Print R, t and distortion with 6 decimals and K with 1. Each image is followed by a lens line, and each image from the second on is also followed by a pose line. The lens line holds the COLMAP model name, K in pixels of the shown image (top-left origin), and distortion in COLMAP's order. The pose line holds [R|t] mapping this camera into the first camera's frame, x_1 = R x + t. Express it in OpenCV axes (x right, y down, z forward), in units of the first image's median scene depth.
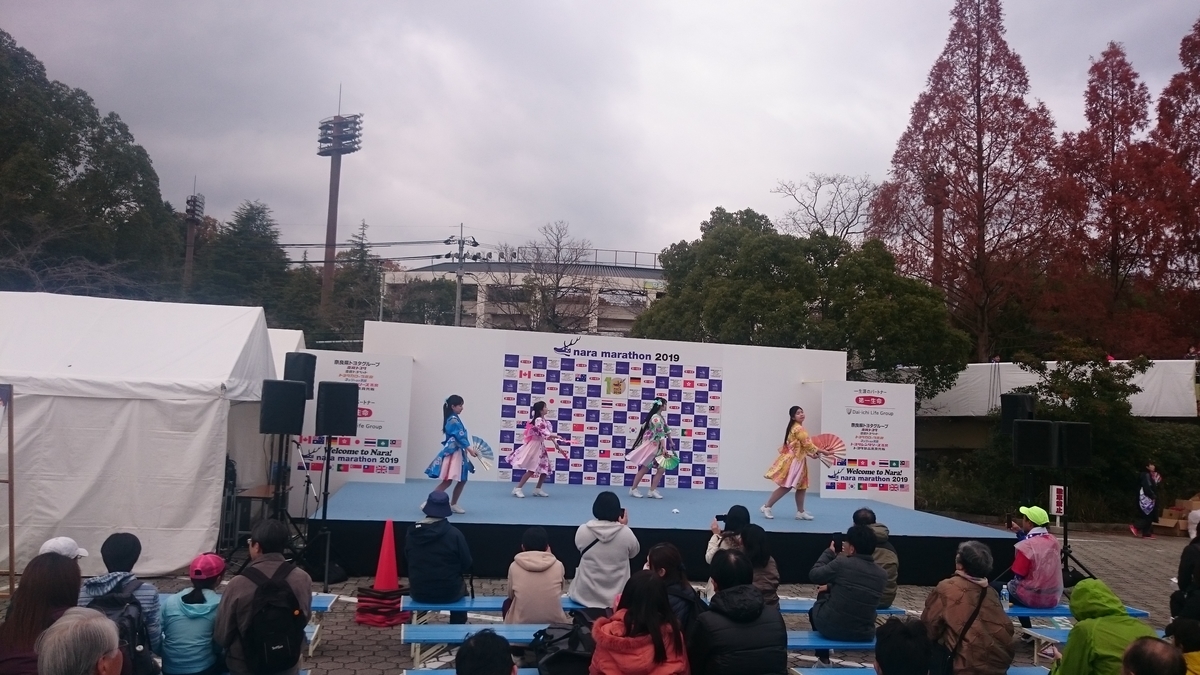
lens RADIAL K [[883.4, 0, 600.0], [0, 883.4, 337.5], [0, 0, 1]] dist [0.003973, 0.003668]
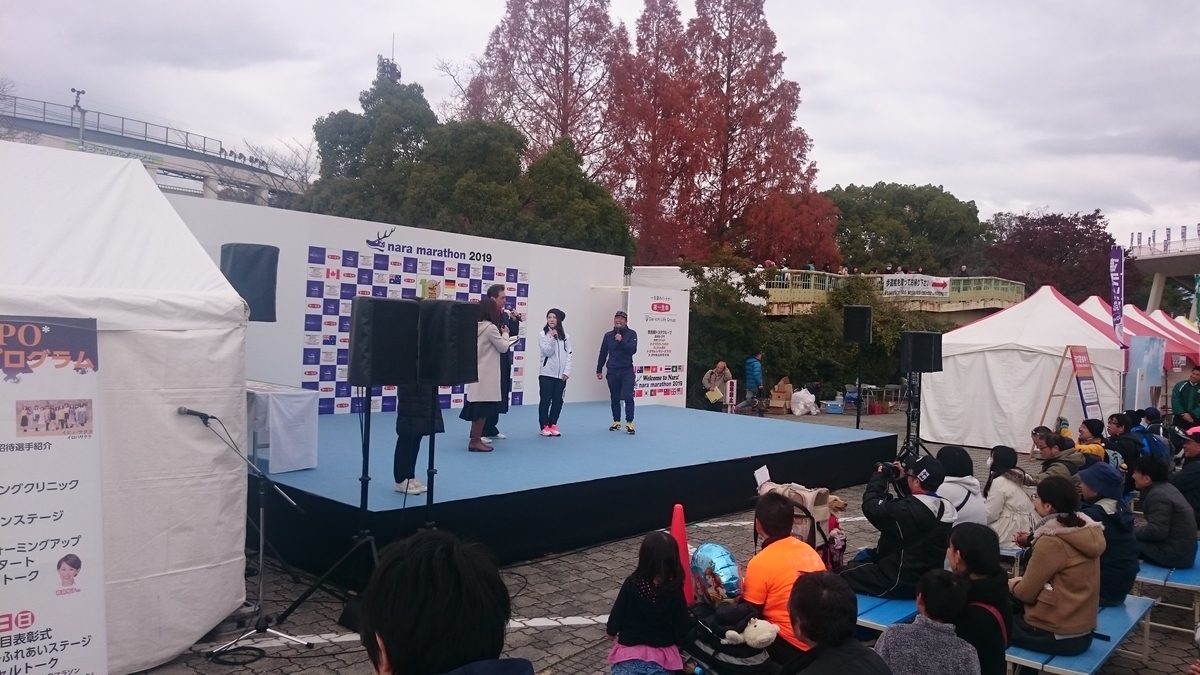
lens RADIAL K [[883.4, 0, 600.0], [0, 883.4, 337.5], [0, 0, 1]] dist [0.003973, 0.003668]
pose [[0.785402, -0.022155, 0.618590, -0.368585], [-0.056779, 0.992567, 0.107639, 0.001387], [-0.616377, -0.119663, 0.778306, 0.259031]]
